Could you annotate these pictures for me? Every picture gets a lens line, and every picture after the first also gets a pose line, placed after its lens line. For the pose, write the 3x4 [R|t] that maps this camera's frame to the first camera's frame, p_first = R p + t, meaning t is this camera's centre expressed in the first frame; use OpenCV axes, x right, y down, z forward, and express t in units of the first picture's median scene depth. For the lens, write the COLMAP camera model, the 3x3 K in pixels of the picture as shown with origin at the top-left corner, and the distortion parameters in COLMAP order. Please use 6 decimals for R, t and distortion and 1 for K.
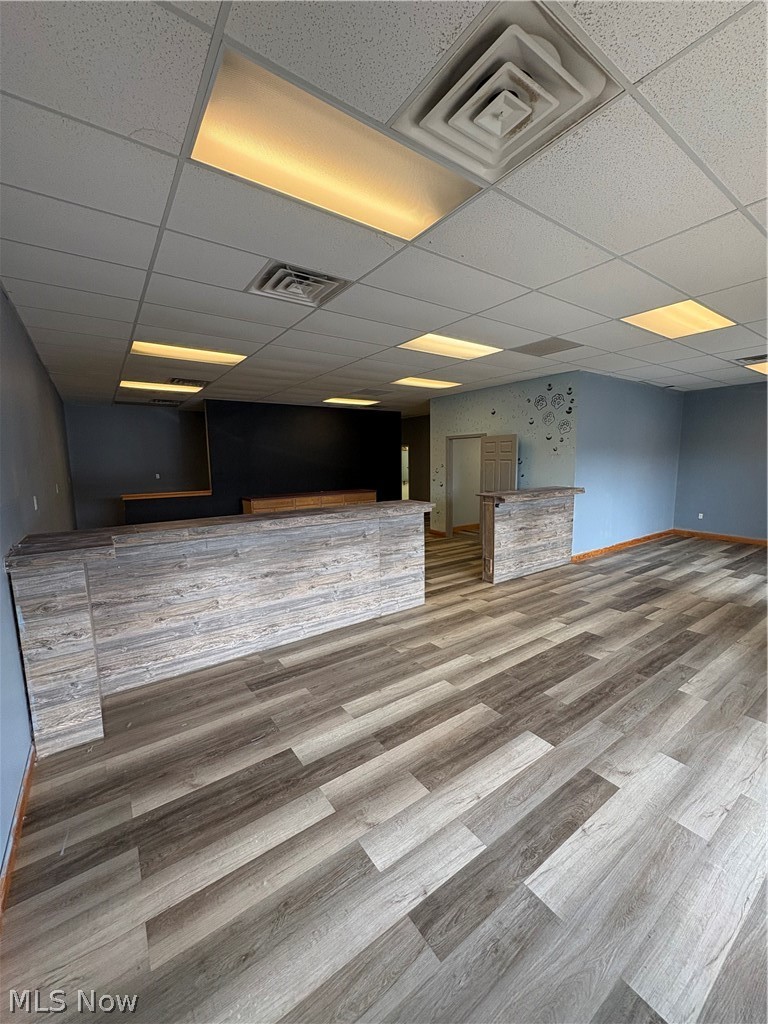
lens RADIAL K [[409.1, 0, 384.6], [0, 409.1, 512.9], [0, 0, 1]] dist [0.000667, -0.000331]
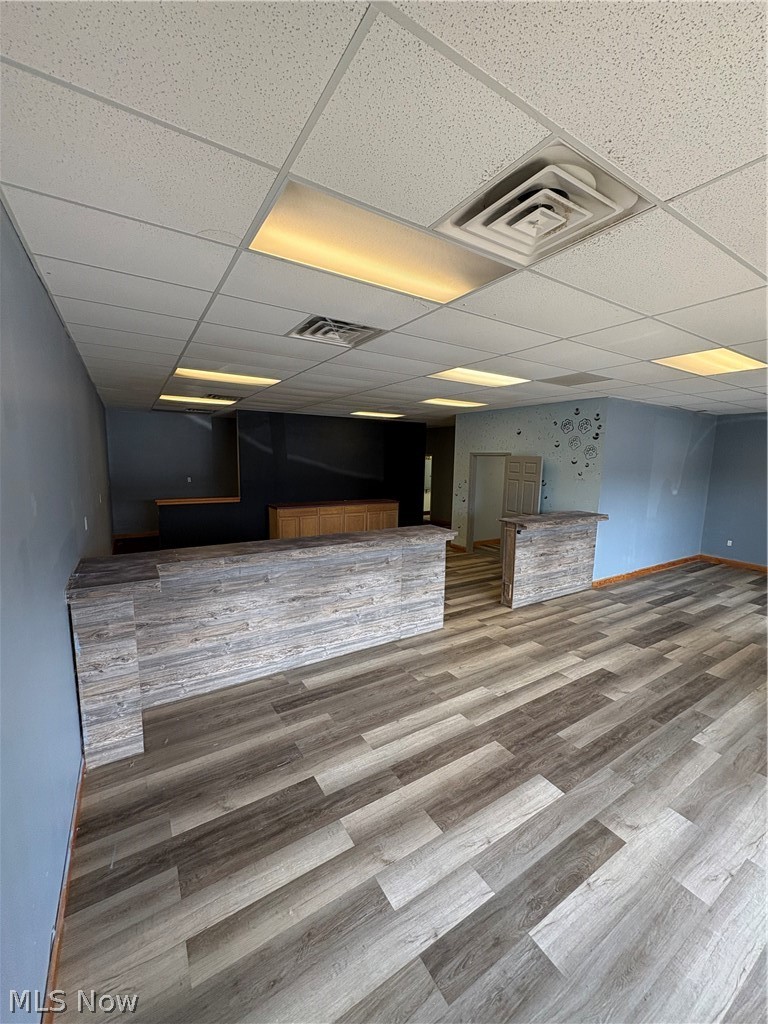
lens RADIAL K [[409.1, 0, 384.5], [0, 409.1, 512.3], [0, 0, 1]] dist [0.000667, -0.000331]
pose [[0.997986, 0.040146, -0.049114, -0.019954], [-0.039904, 0.999186, 0.005889, -0.132590], [0.049310, -0.003917, 0.998776, -0.059890]]
